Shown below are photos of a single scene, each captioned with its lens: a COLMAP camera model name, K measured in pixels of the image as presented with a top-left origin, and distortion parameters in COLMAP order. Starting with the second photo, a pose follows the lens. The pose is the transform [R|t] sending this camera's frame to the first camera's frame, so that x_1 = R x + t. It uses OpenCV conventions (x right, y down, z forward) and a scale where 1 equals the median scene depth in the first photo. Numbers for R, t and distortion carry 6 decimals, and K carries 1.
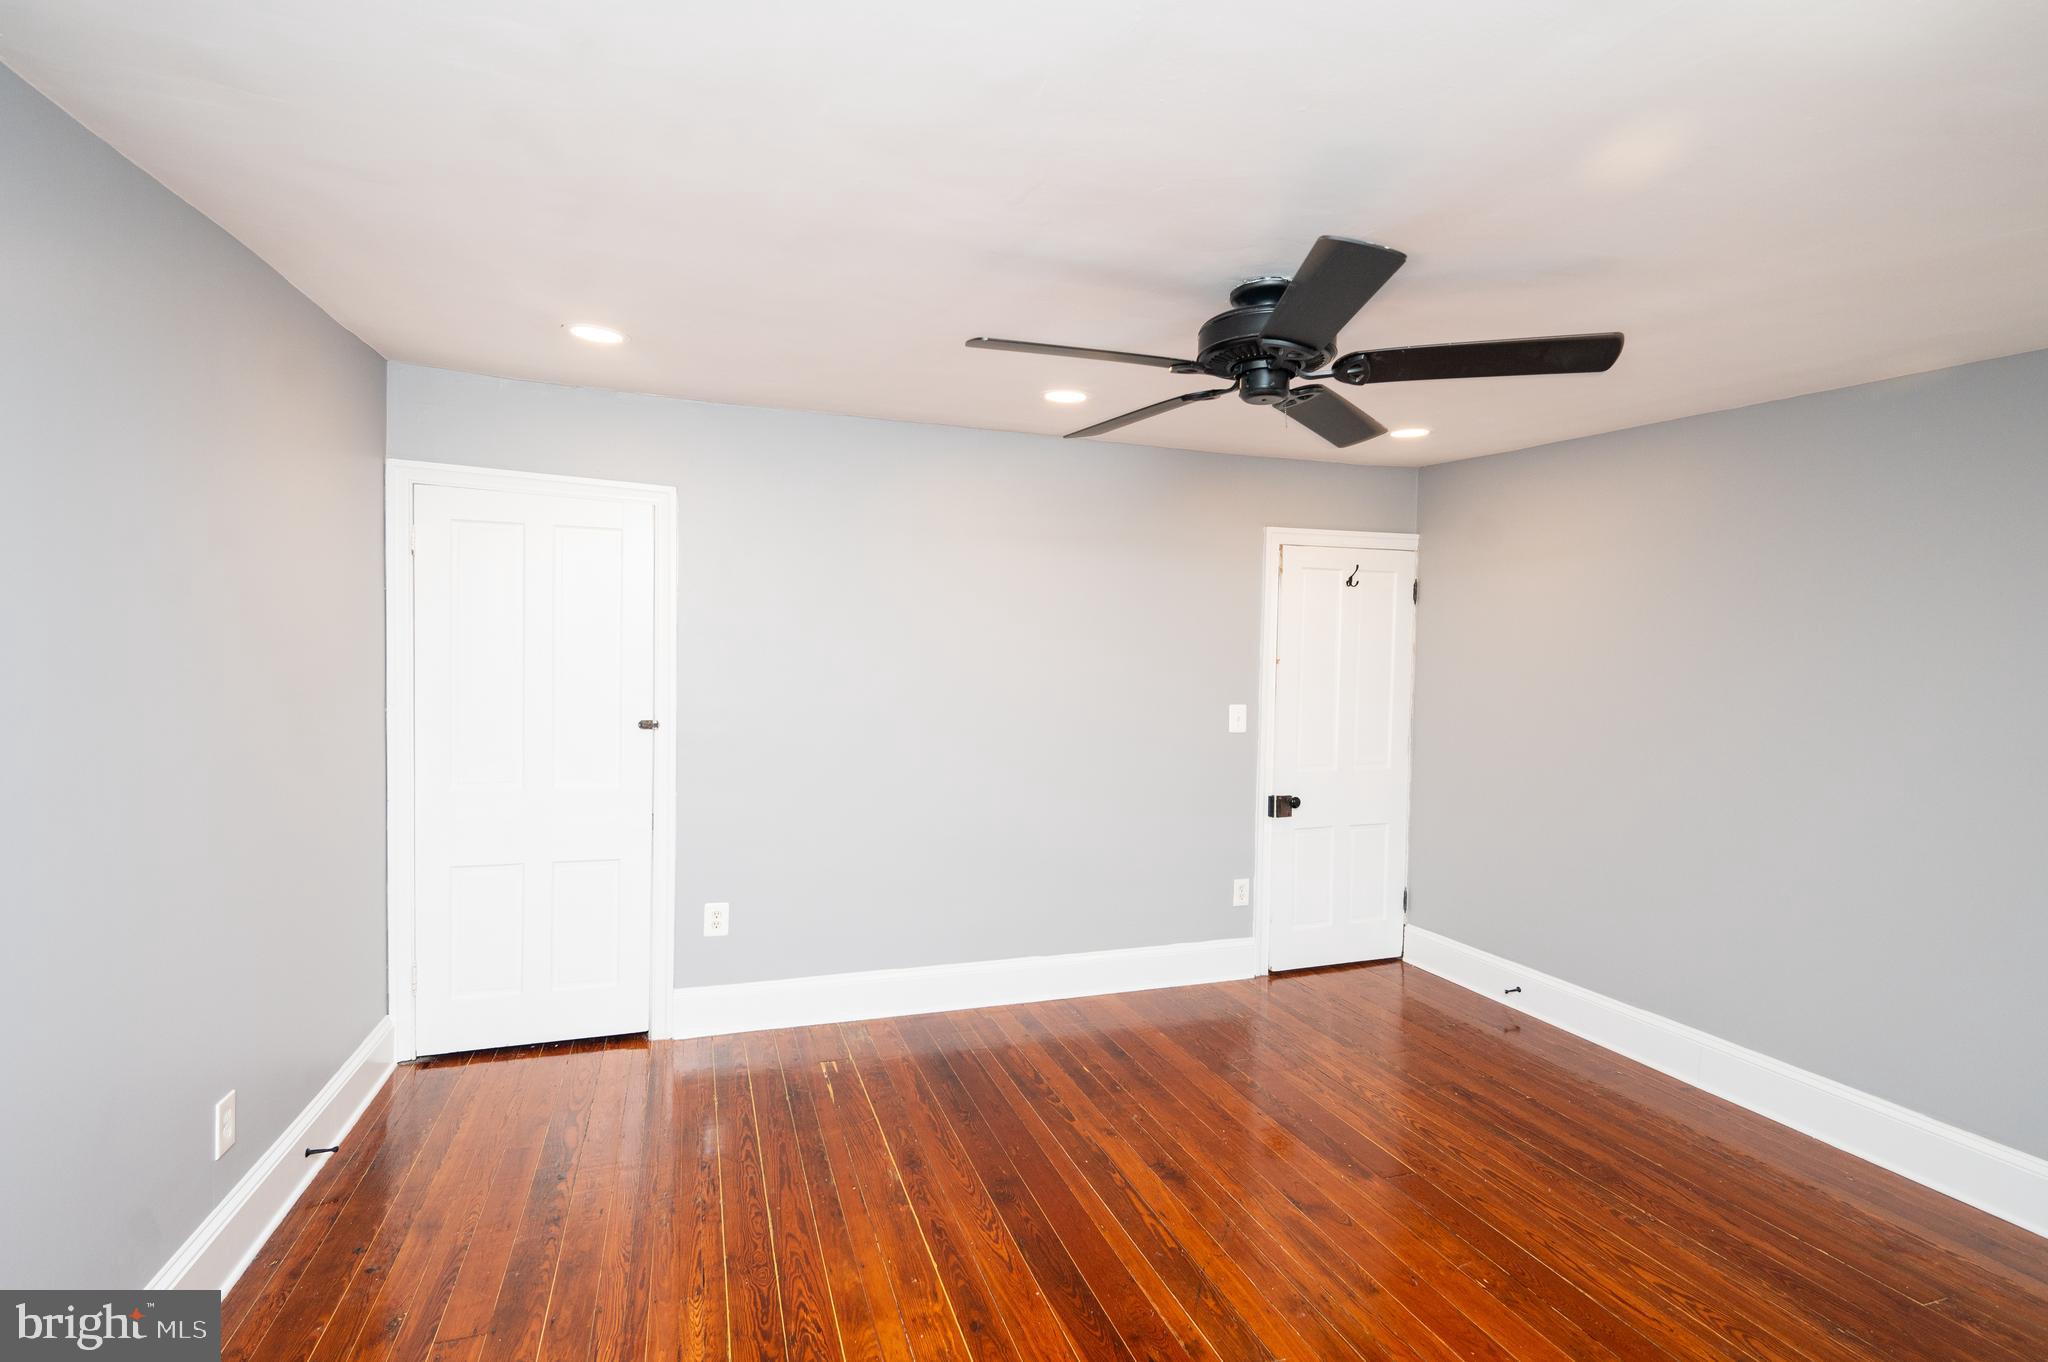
lens RADIAL K [[935.5, 0, 1018.8], [0, 935.5, 690.9], [0, 0, 1]] dist [0.001830, 0.000197]
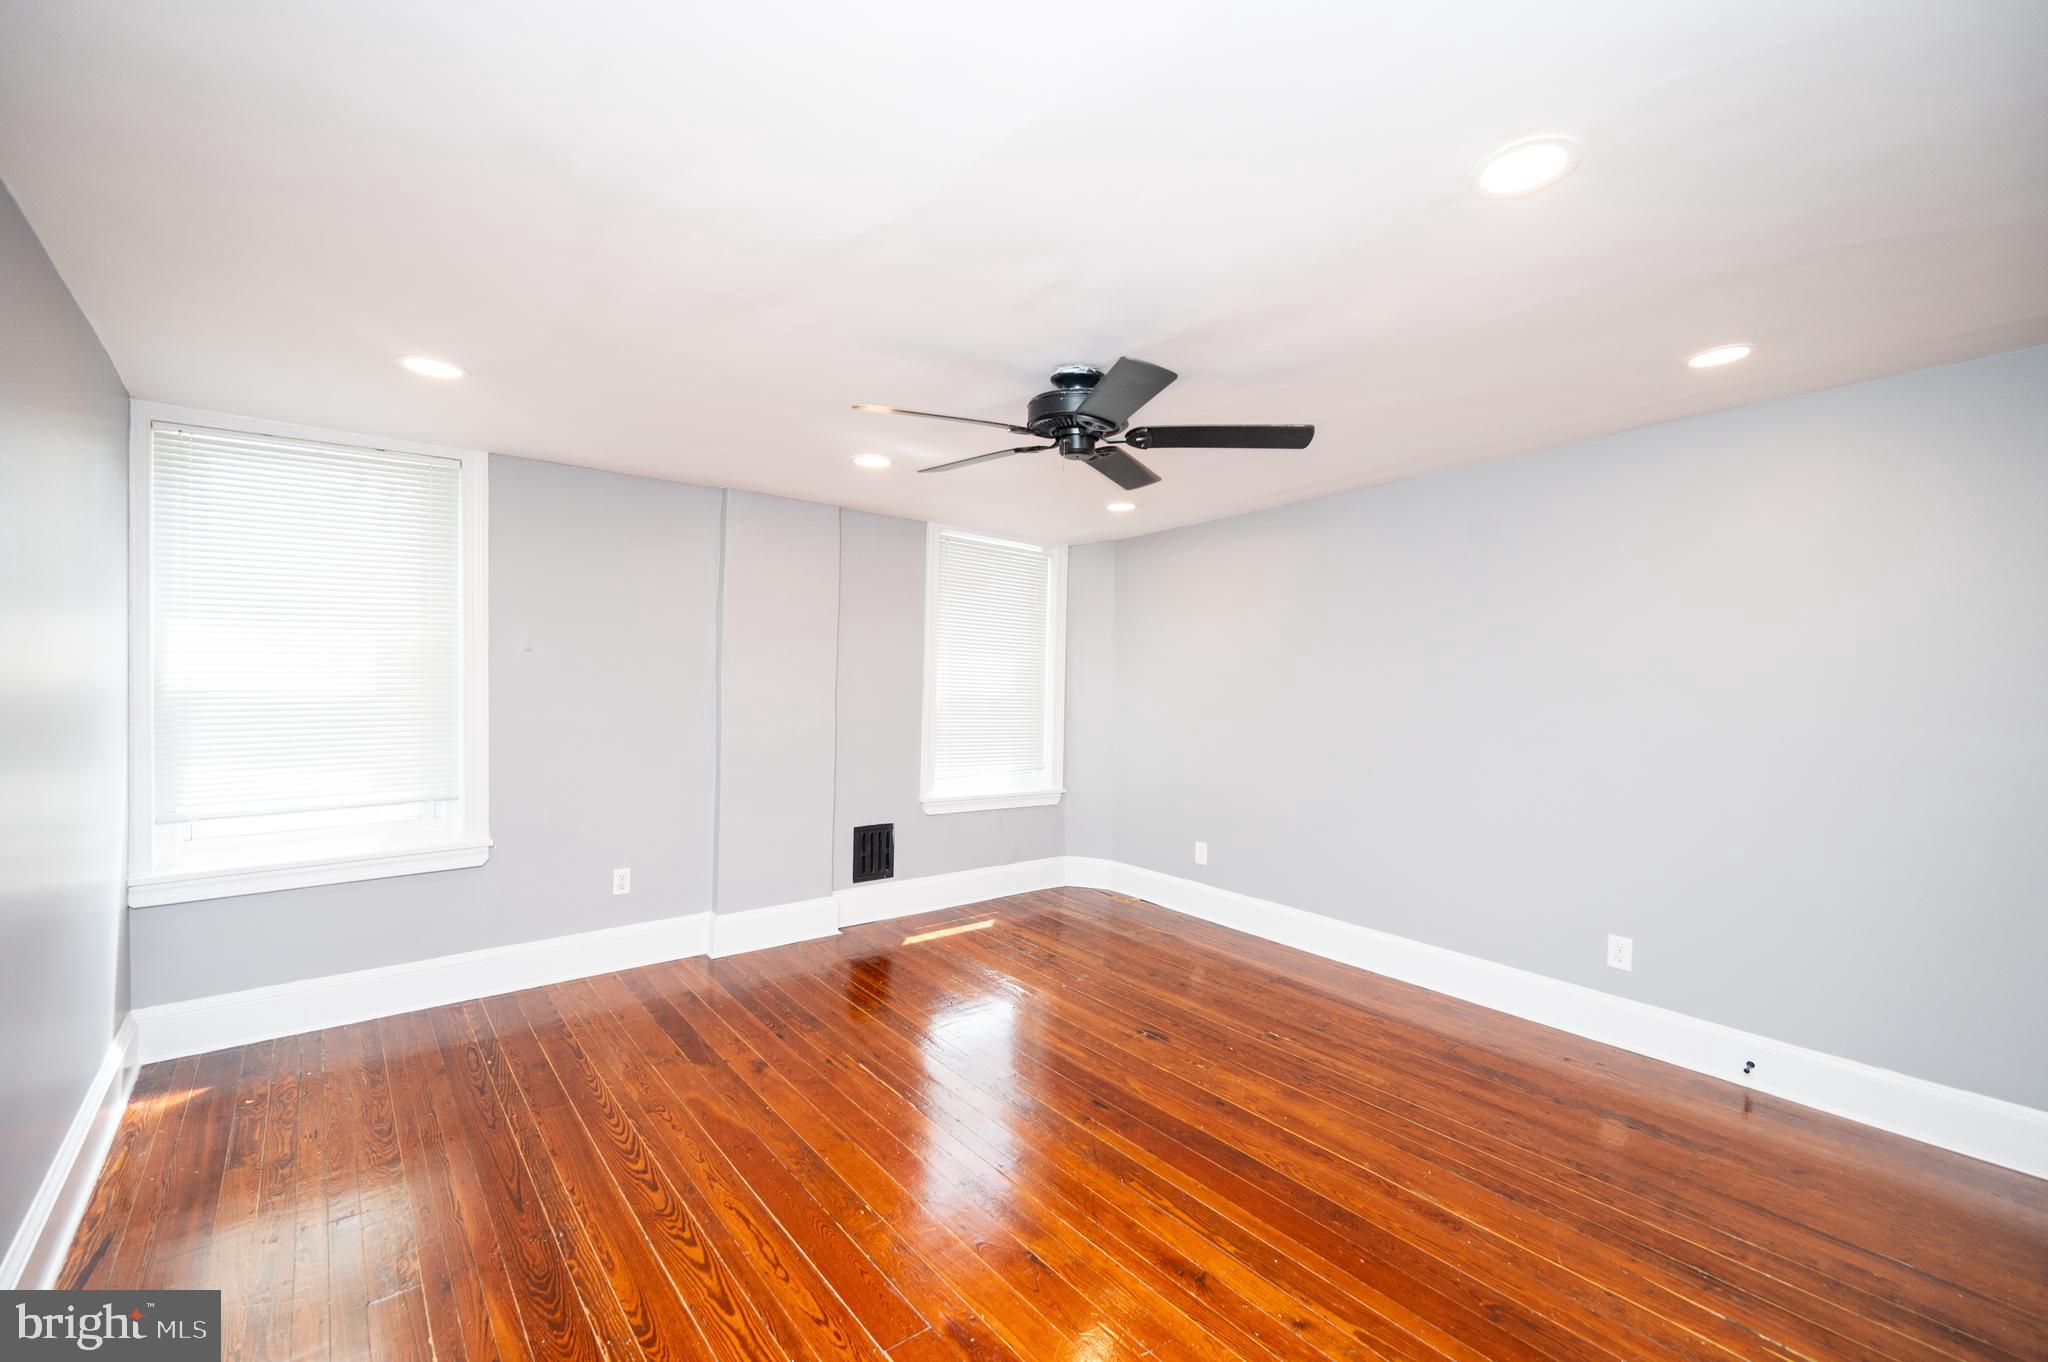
lens RADIAL K [[865.4, 0, 1024.0], [0, 865.4, 681.0], [0, 0, 1]] dist [0.002044, 0.000008]
pose [[-0.936337, -0.029521, -0.349859, 0.545930], [-0.048165, 0.997838, 0.044709, -0.033486], [0.347783, 0.058714, -0.935735, 1.553687]]
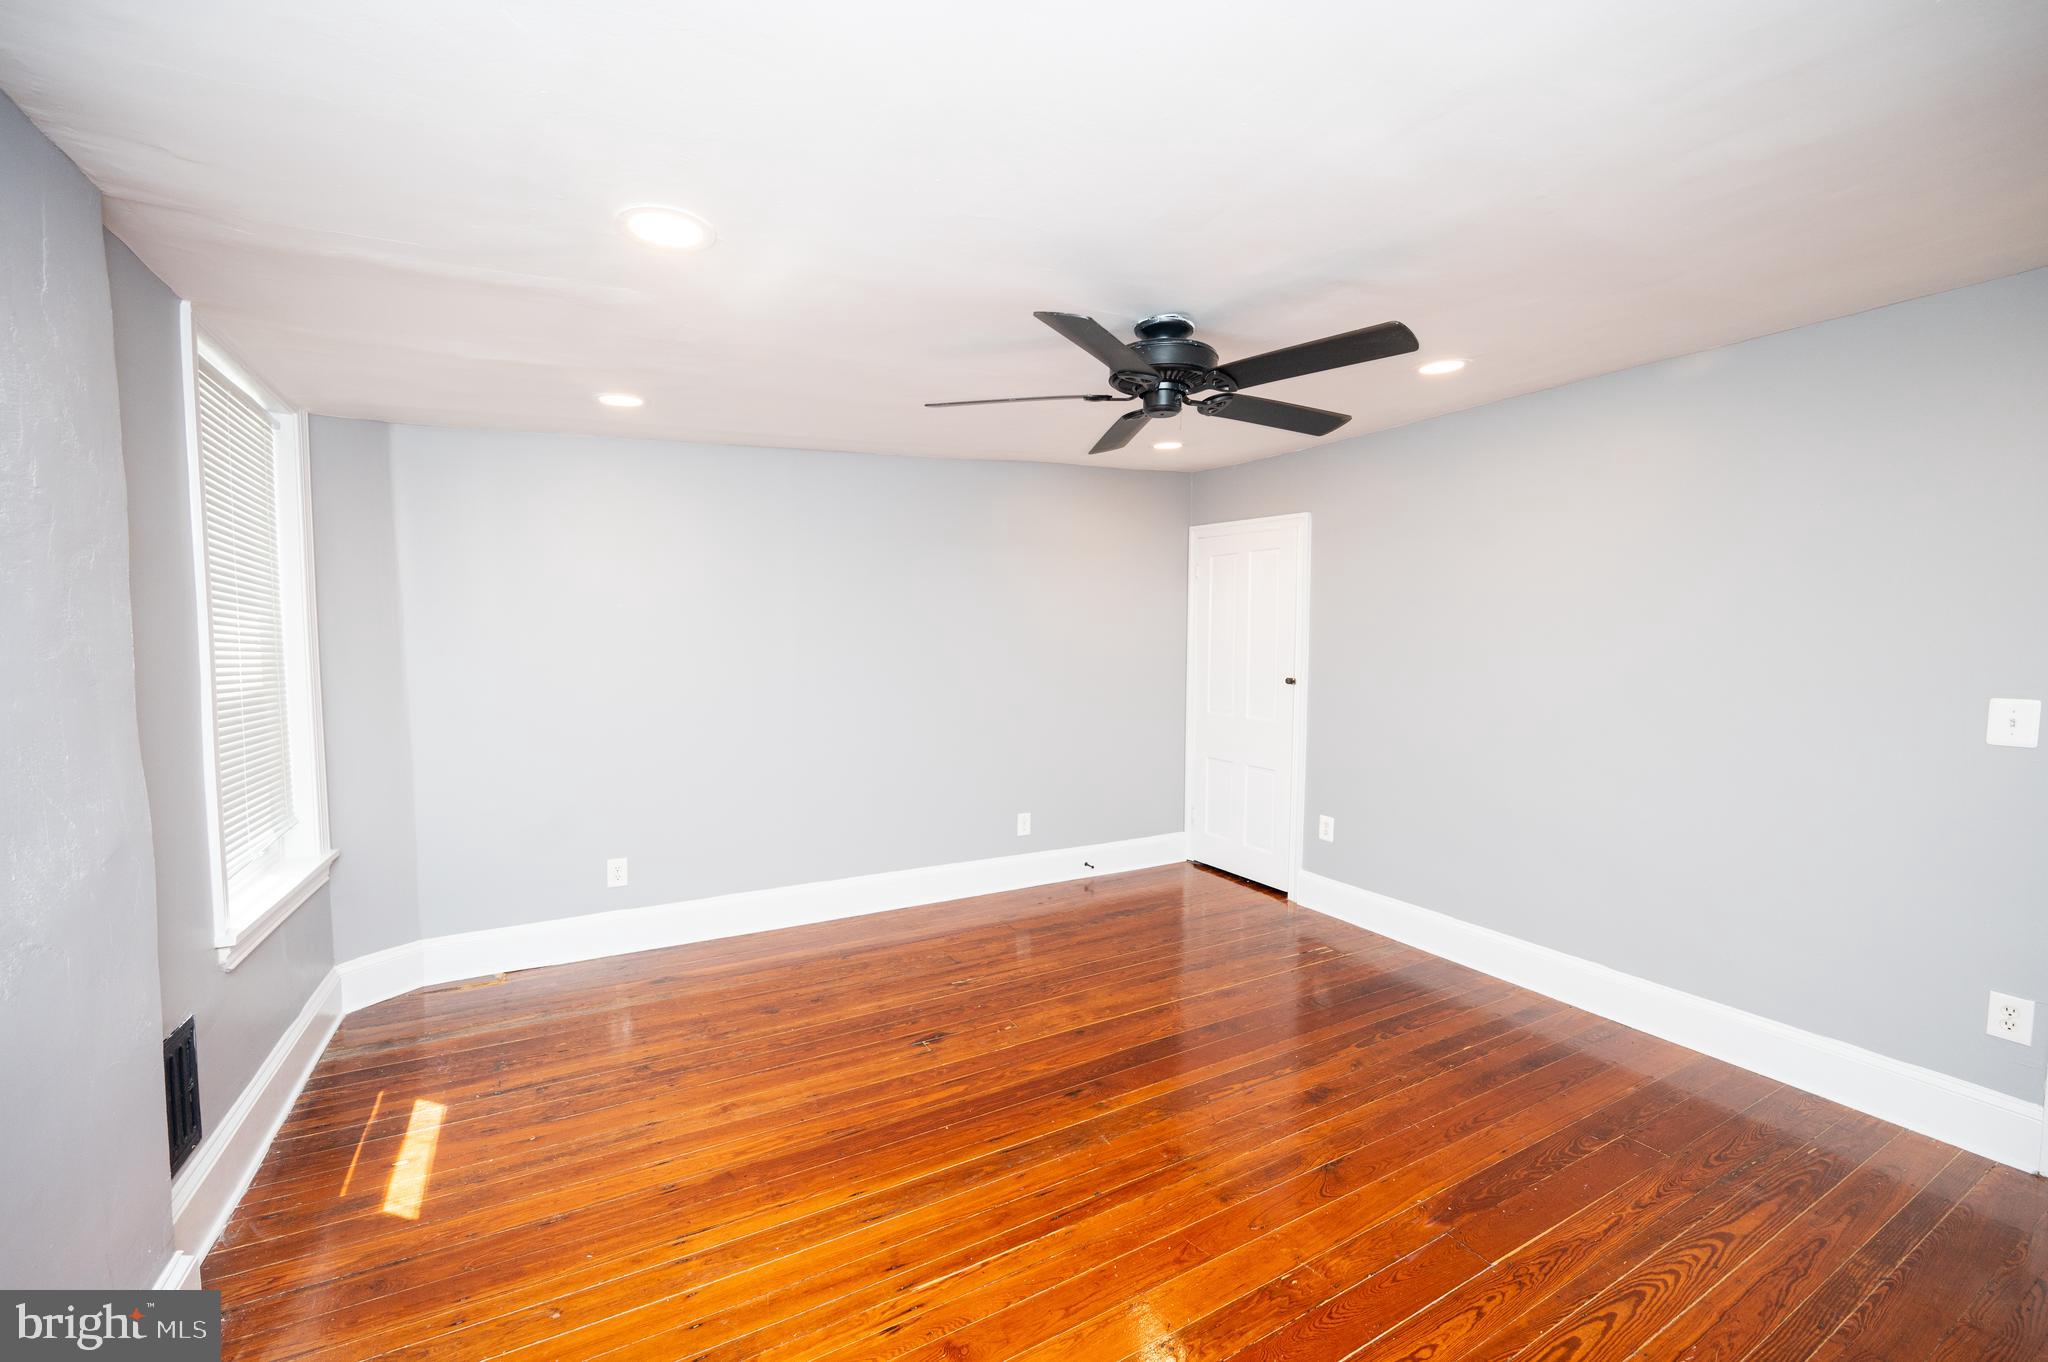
lens RADIAL K [[825.1, 0, 1034.4], [0, 825.1, 698.4], [0, 0, 1]] dist [0.000945, -0.000026]
pose [[0.190038, 0.058298, -0.980044, 0.961582], [-0.034623, 0.998012, 0.052654, 0.011646], [0.981166, 0.023925, 0.191679, 0.451932]]
